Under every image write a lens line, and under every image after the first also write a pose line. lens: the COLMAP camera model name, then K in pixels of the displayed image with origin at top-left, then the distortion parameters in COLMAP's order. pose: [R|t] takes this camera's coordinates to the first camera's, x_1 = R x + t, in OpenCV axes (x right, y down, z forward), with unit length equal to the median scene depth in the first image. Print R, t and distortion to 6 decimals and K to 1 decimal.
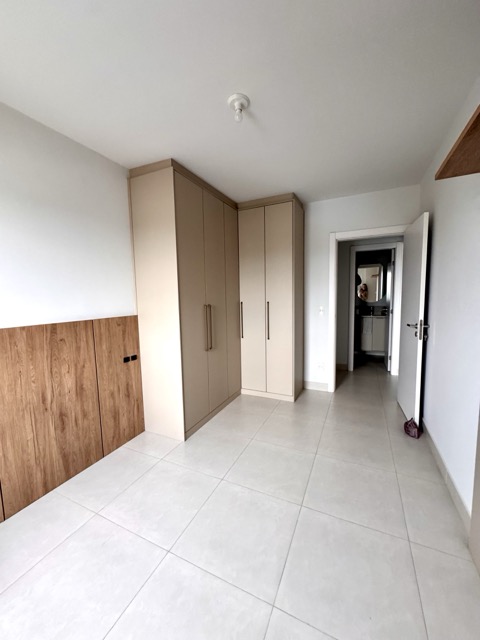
lens RADIAL K [[255.0, 0, 240.0], [0, 255.0, 320.0], [0, 0, 1]] dist [-0.001519, 0.000446]
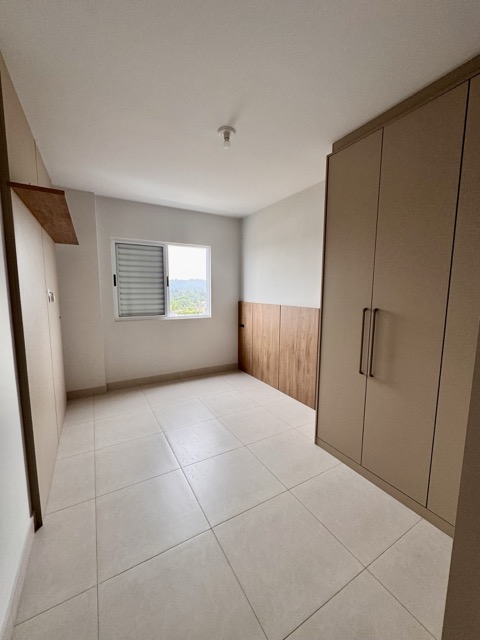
lens RADIAL K [[255.0, 0, 240.0], [0, 255.0, 320.0], [0, 0, 1]] dist [-0.001519, 0.000446]
pose [[-0.565476, 0.114326, -0.816802, 0.840494], [-0.077108, 0.978680, 0.190366, -0.179169], [0.821152, 0.170630, -0.544605, 1.503586]]
